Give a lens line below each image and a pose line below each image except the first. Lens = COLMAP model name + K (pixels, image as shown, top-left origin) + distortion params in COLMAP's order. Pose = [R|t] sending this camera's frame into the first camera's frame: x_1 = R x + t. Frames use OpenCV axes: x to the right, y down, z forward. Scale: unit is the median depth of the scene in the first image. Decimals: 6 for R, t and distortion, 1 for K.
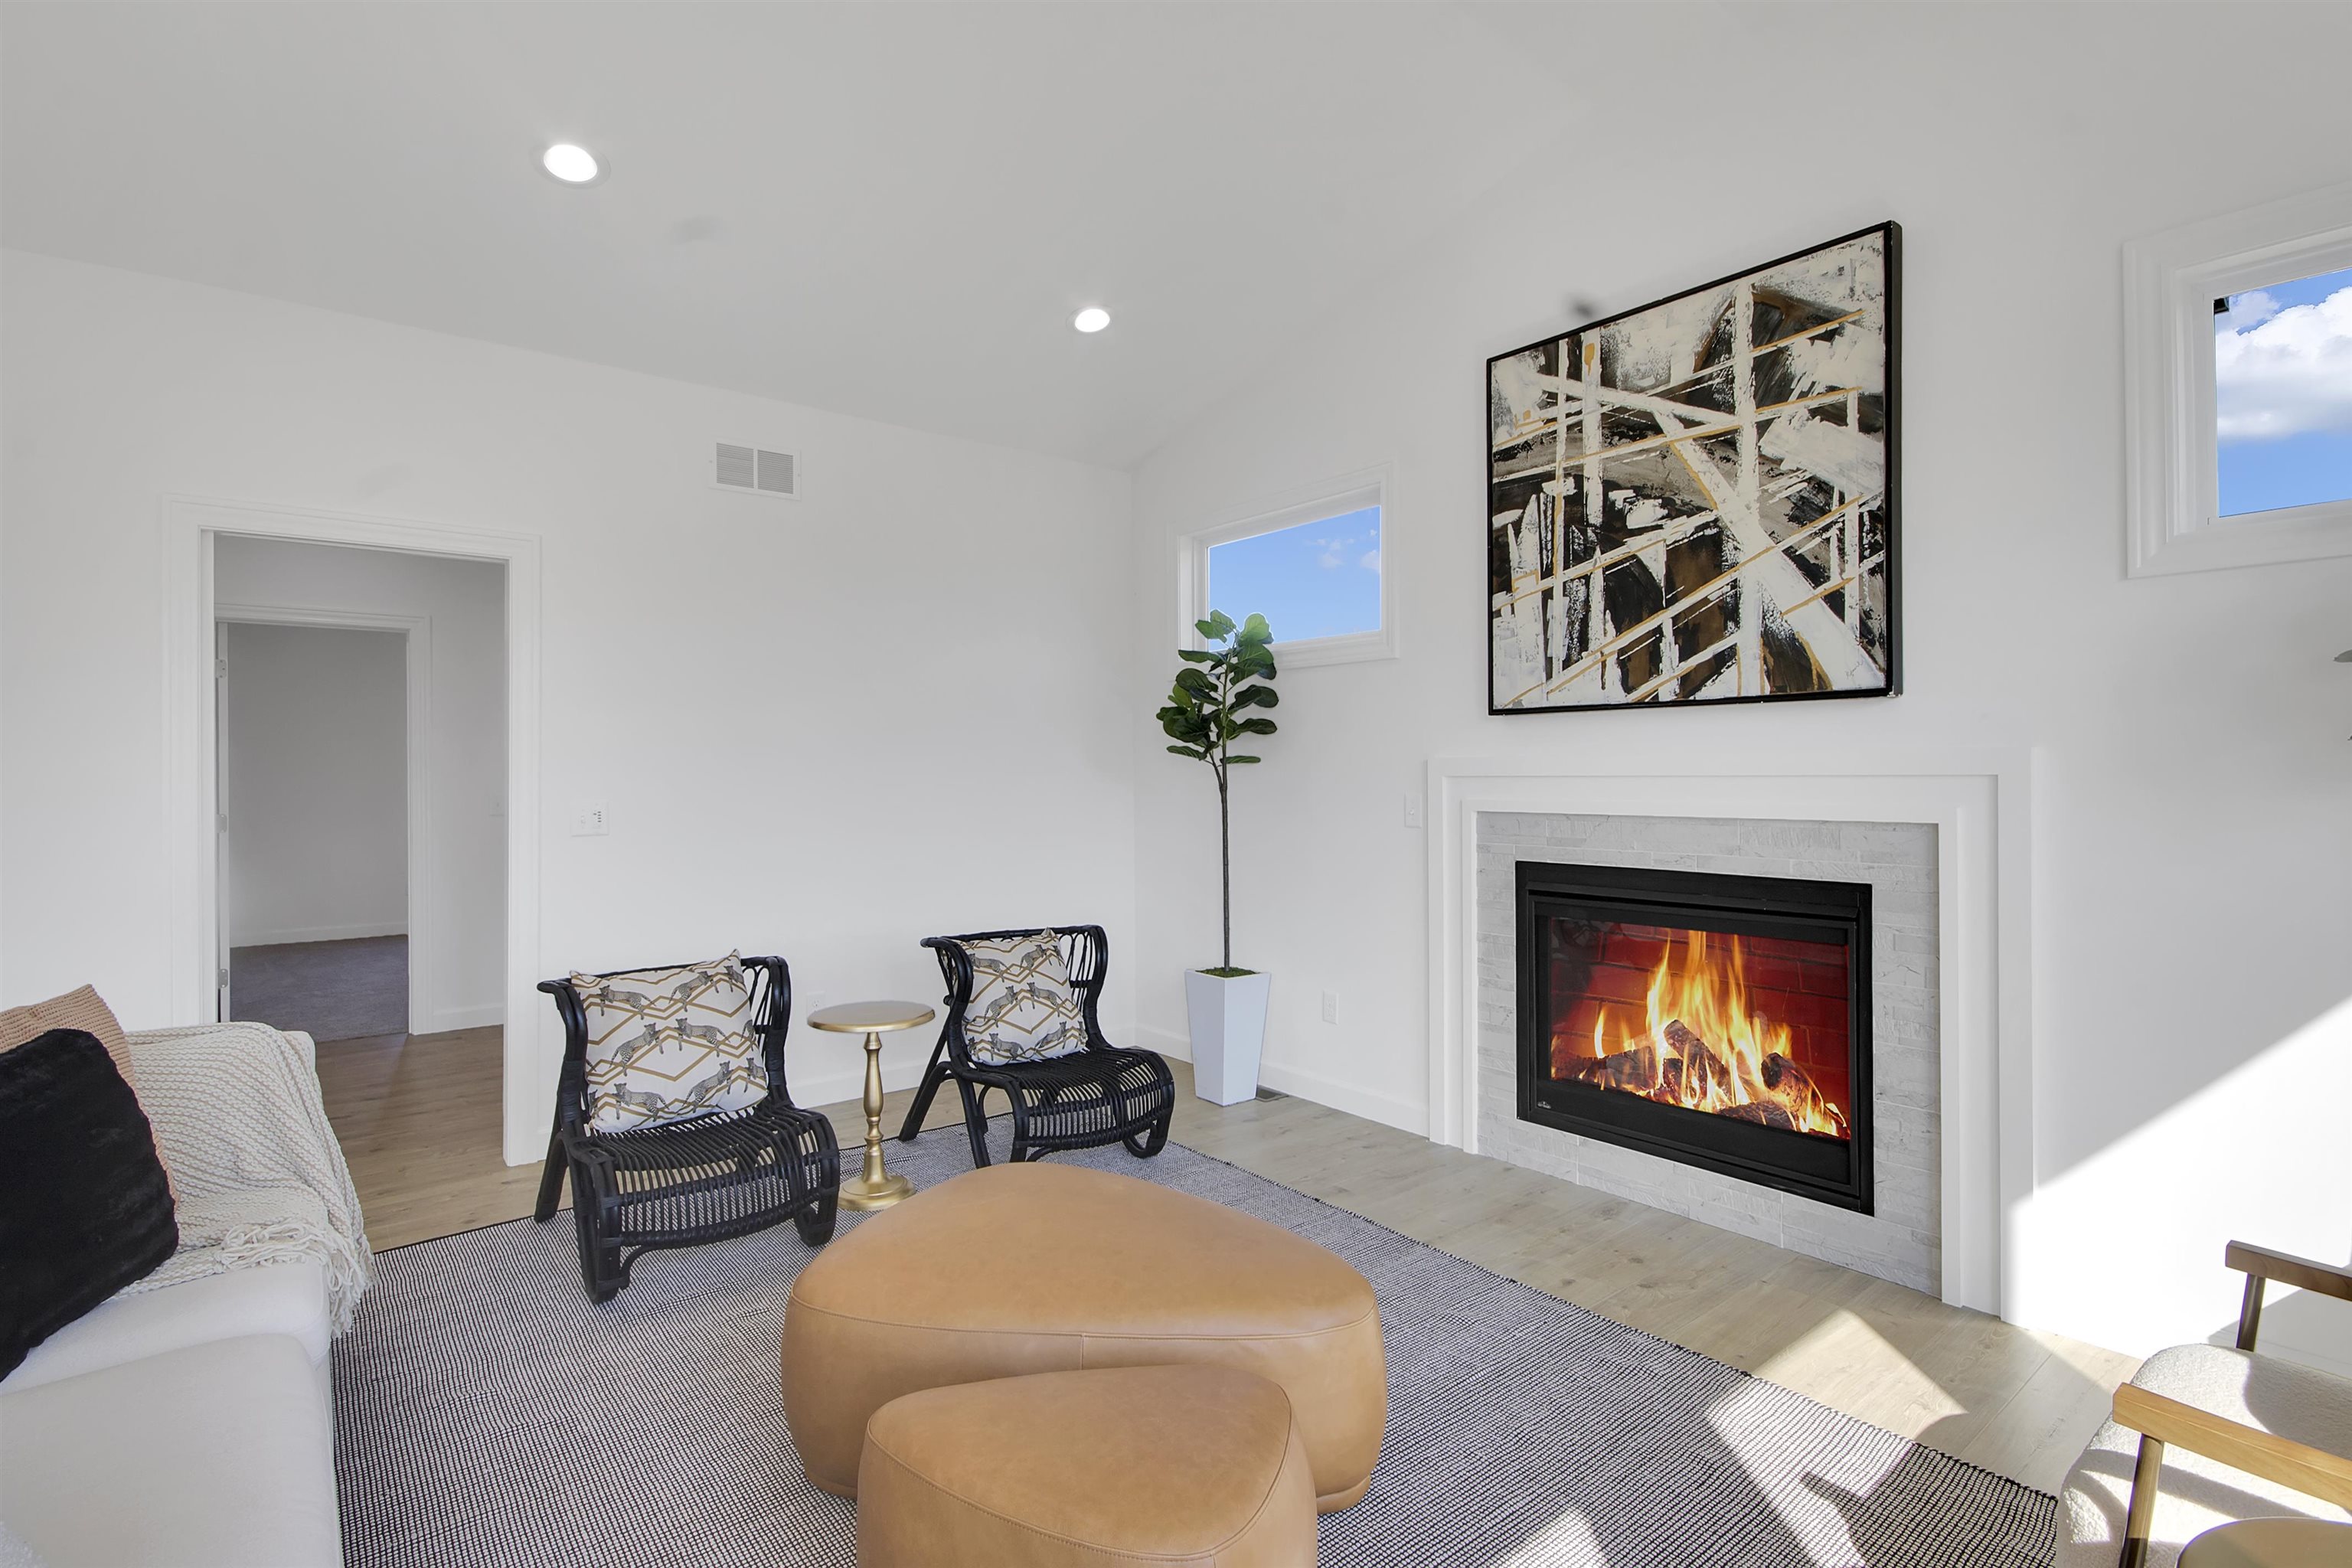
lens RADIAL K [[1111.8, 0, 1137.1], [0, 1111.8, 780.2], [0, 0, 1]] dist [0.000022, -0.000903]
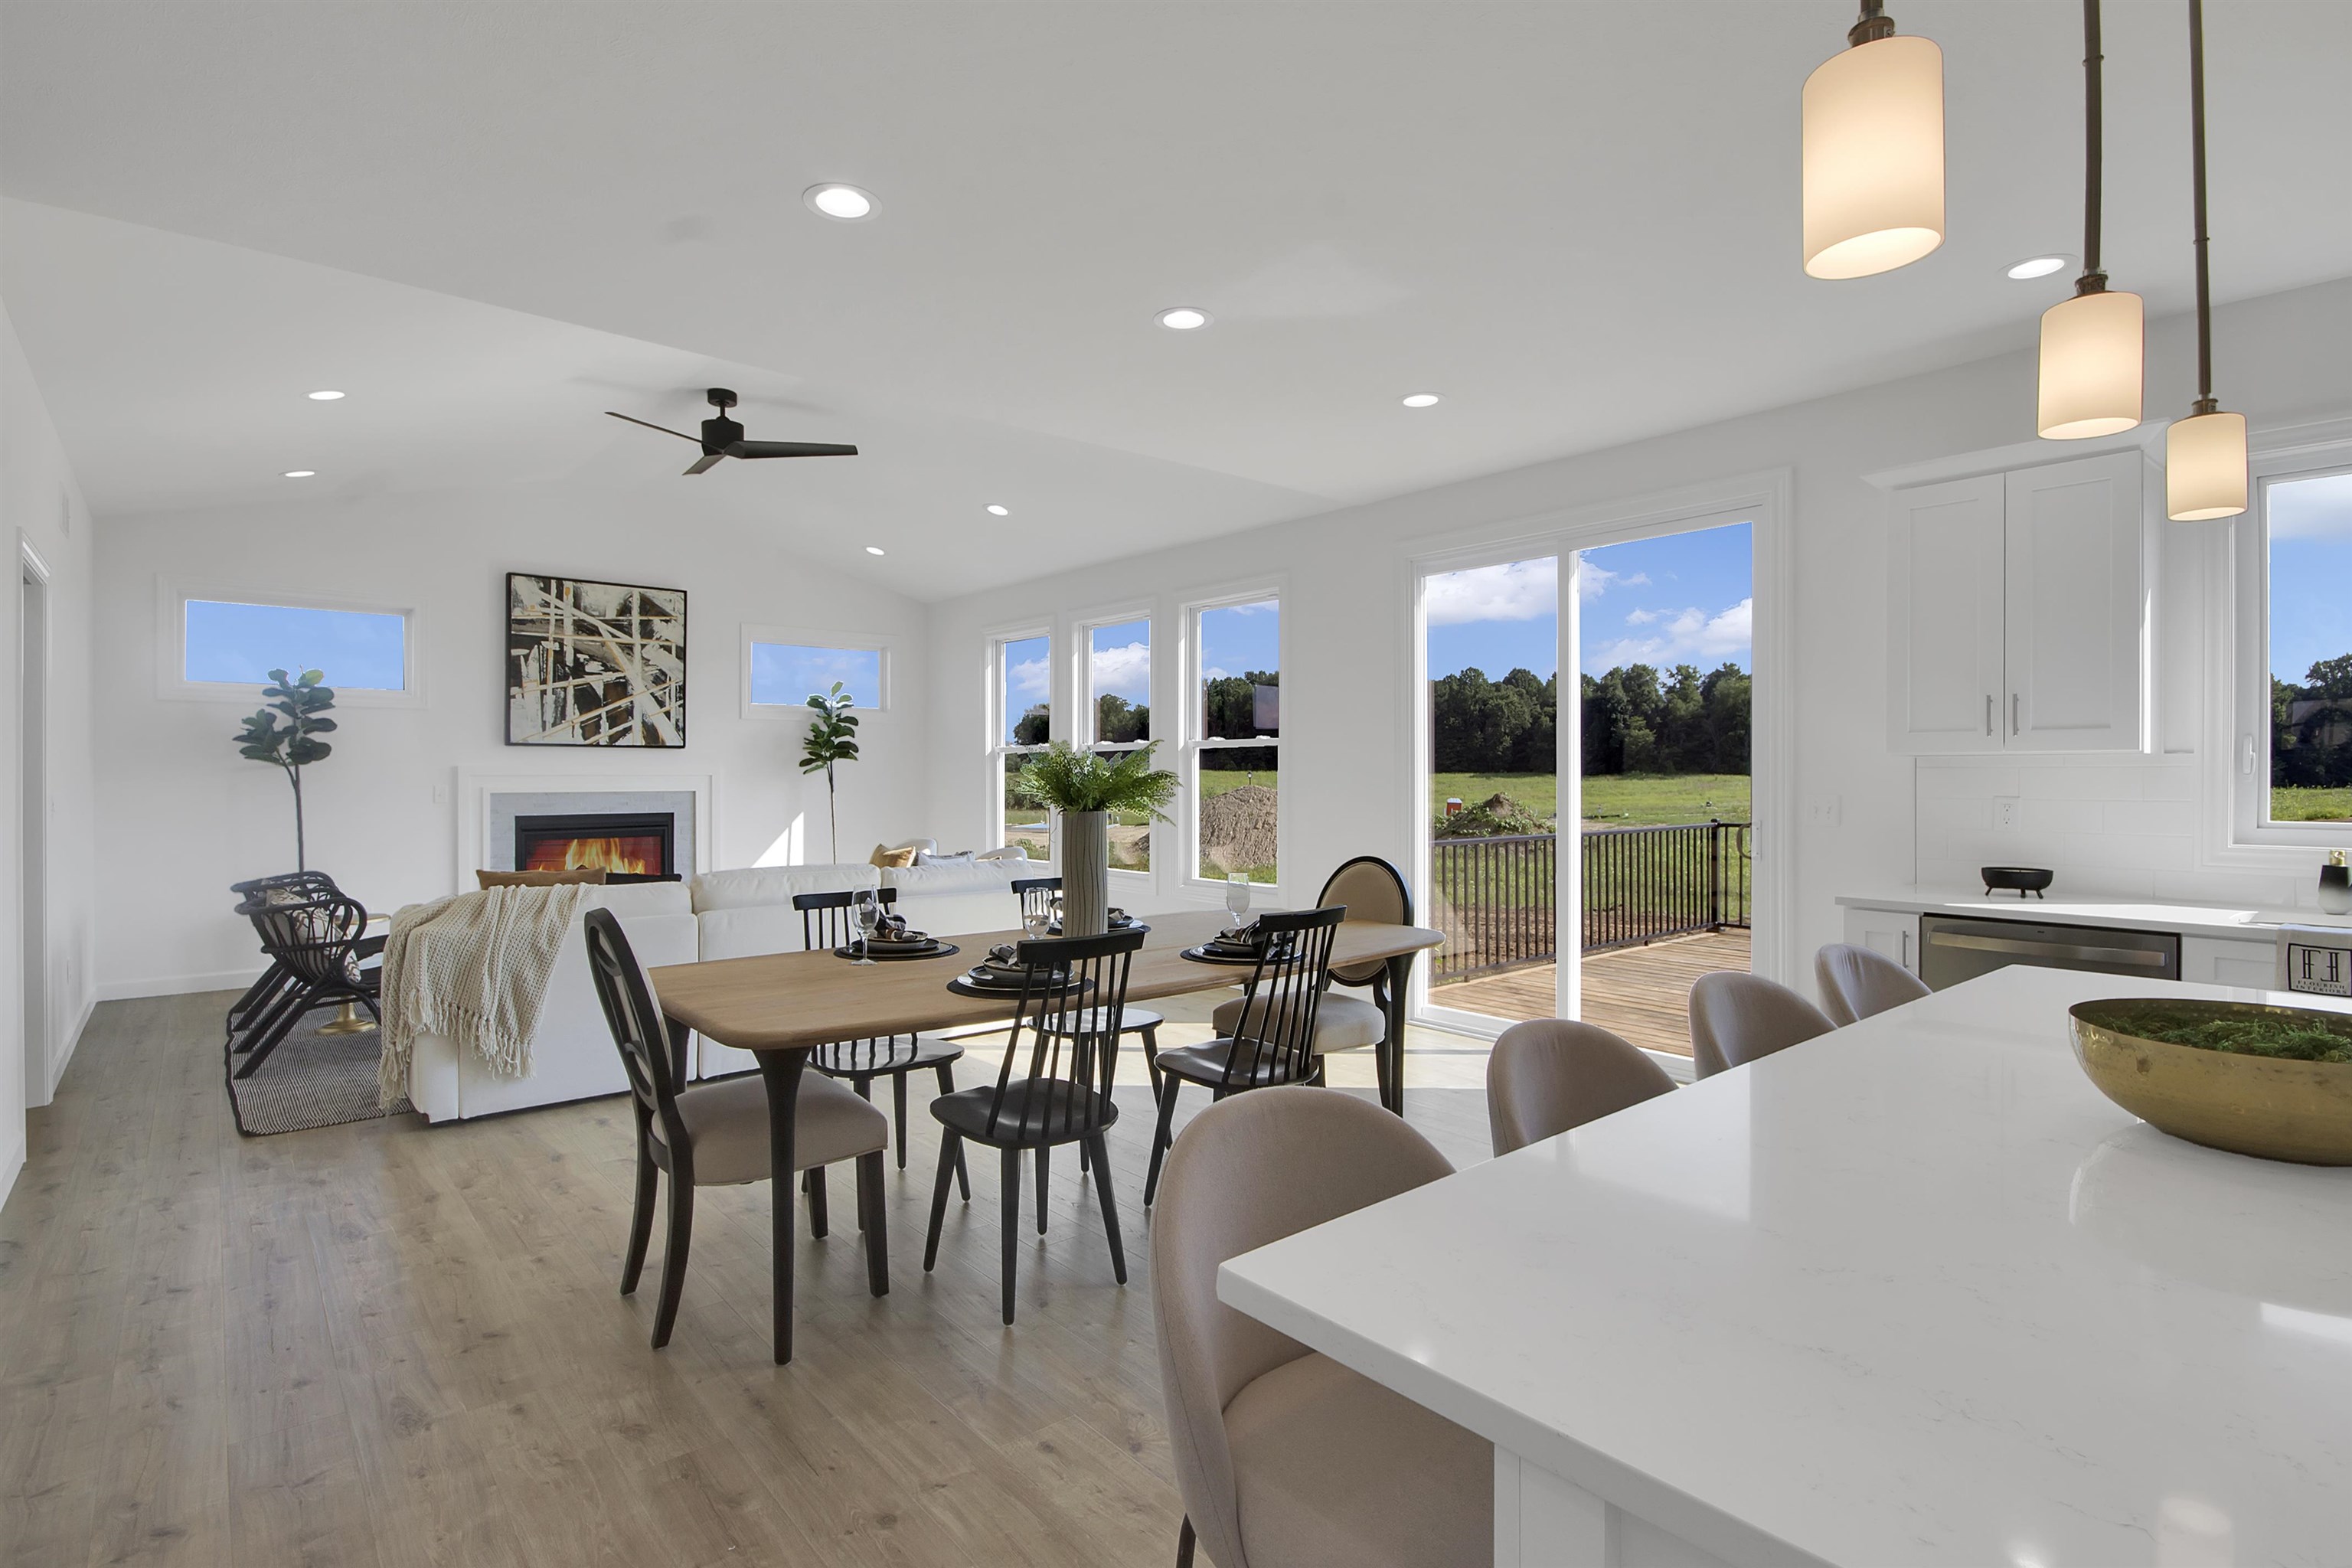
lens RADIAL K [[1141.9, 0, 1166.6], [0, 1141.9, 784.6], [0, 0, 1]] dist [-0.006456, 0.002868]
pose [[-0.046561, -0.008899, 0.998876, -2.088565], [0.002944, 0.999955, 0.009046, -0.002218], [-0.998911, 0.003362, -0.046533, -0.129453]]
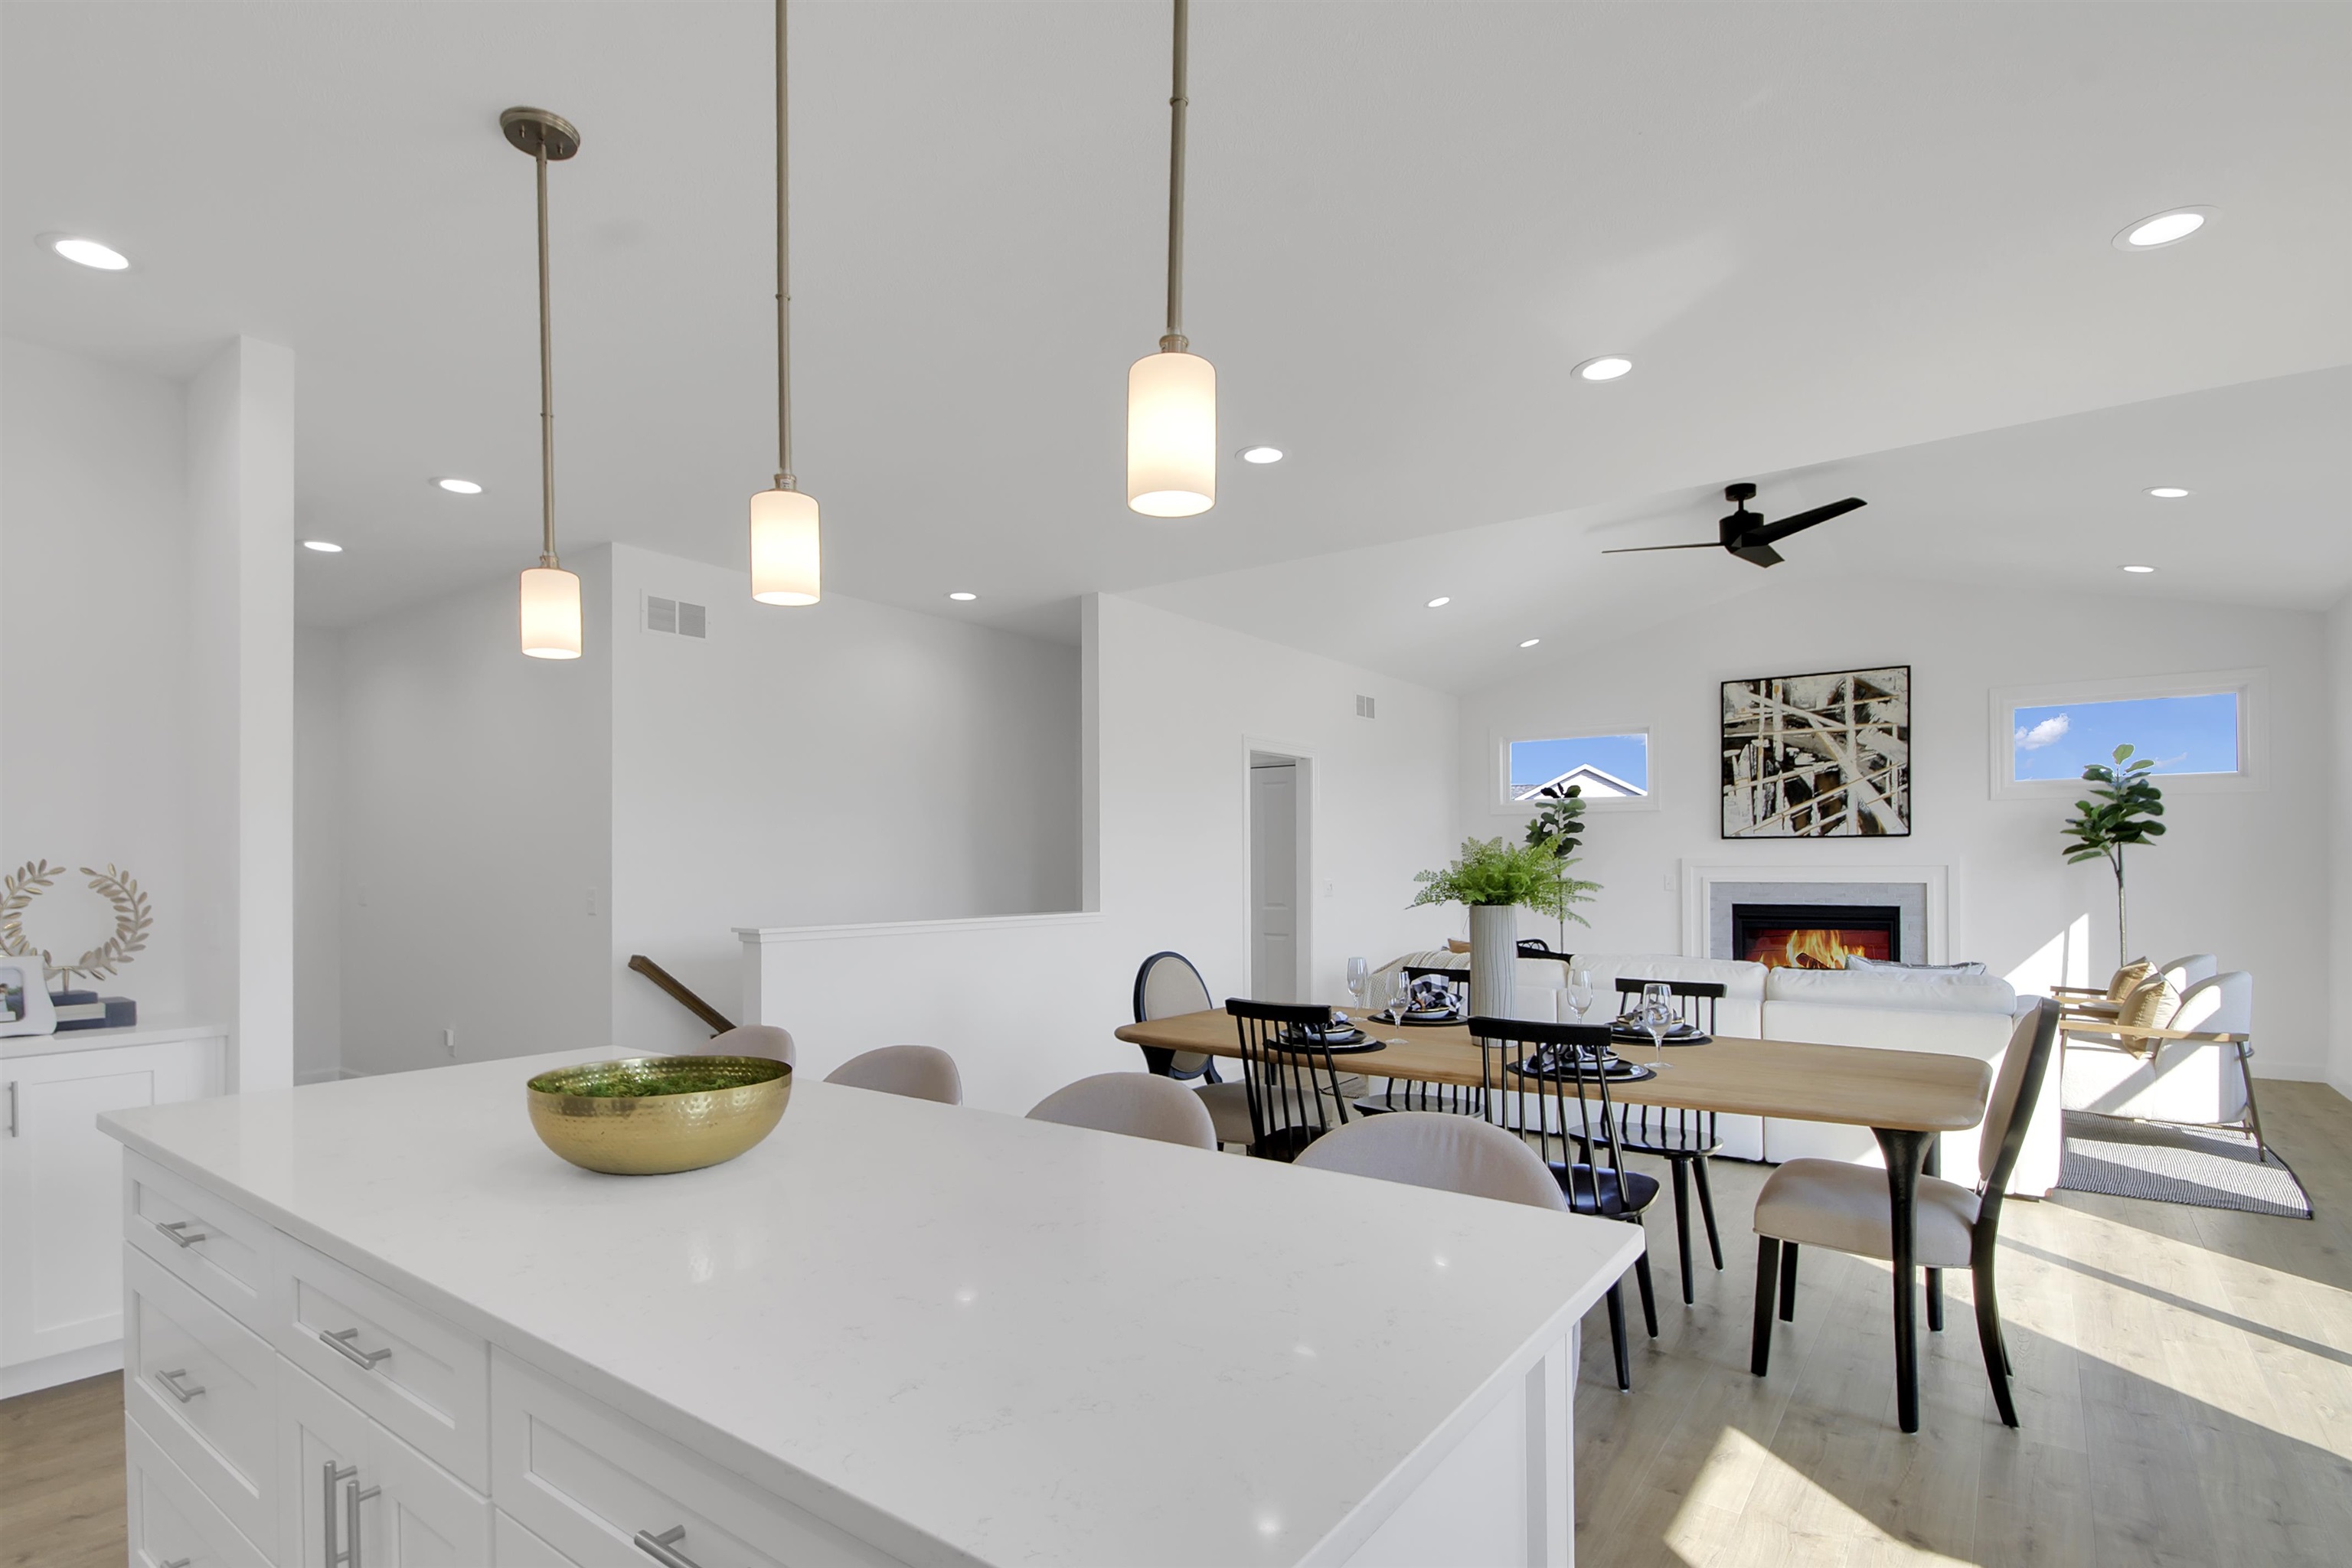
lens RADIAL K [[1170.1, 0, 1142.8], [0, 1170.1, 862.5], [0, 0, 1]] dist [0.019415, 0.000659]
pose [[0.962779, -0.004268, 0.270254, -1.654627], [0.006205, 0.999961, -0.006314, -0.004314], [-0.270217, 0.007756, 0.962768, -1.107314]]
